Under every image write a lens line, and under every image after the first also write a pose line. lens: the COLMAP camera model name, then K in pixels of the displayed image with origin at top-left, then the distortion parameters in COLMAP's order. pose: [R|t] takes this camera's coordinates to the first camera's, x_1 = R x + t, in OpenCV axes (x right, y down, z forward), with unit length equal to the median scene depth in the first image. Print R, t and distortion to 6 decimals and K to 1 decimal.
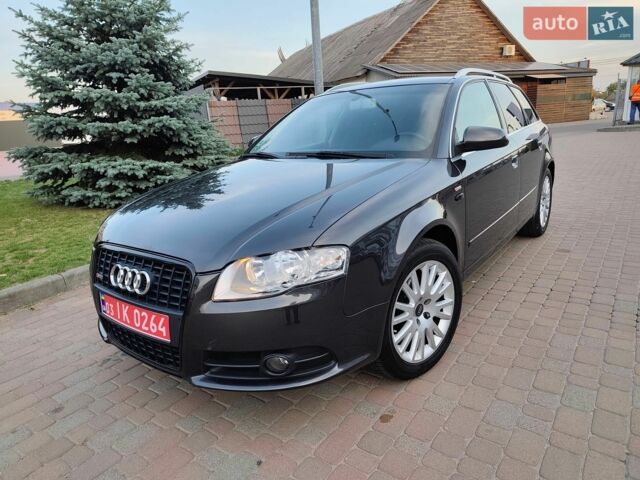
lens RADIAL K [[440.8, 0, 323.5], [0, 440.8, 242.8], [0, 0, 1]] dist [0.002409, 0.008406]
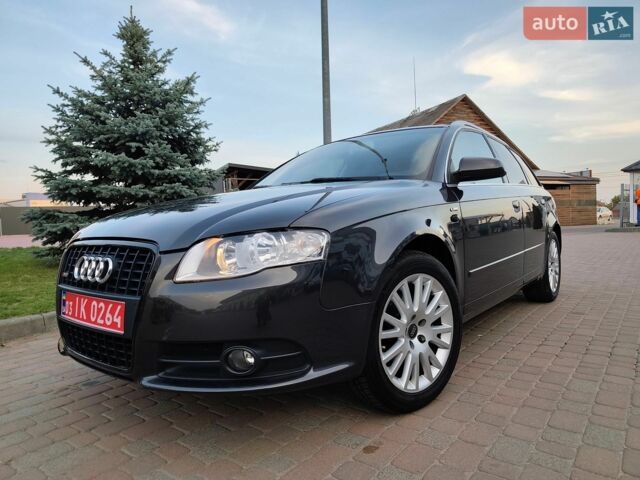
lens RADIAL K [[440.8, 0, 323.0], [0, 440.8, 237.3], [0, 0, 1]] dist [0.002409, 0.008406]
pose [[0.998989, 0.033677, -0.029766, 0.058495], [-0.039600, 0.972744, -0.228477, 0.186010], [0.021261, 0.229425, 0.973094, 0.087726]]
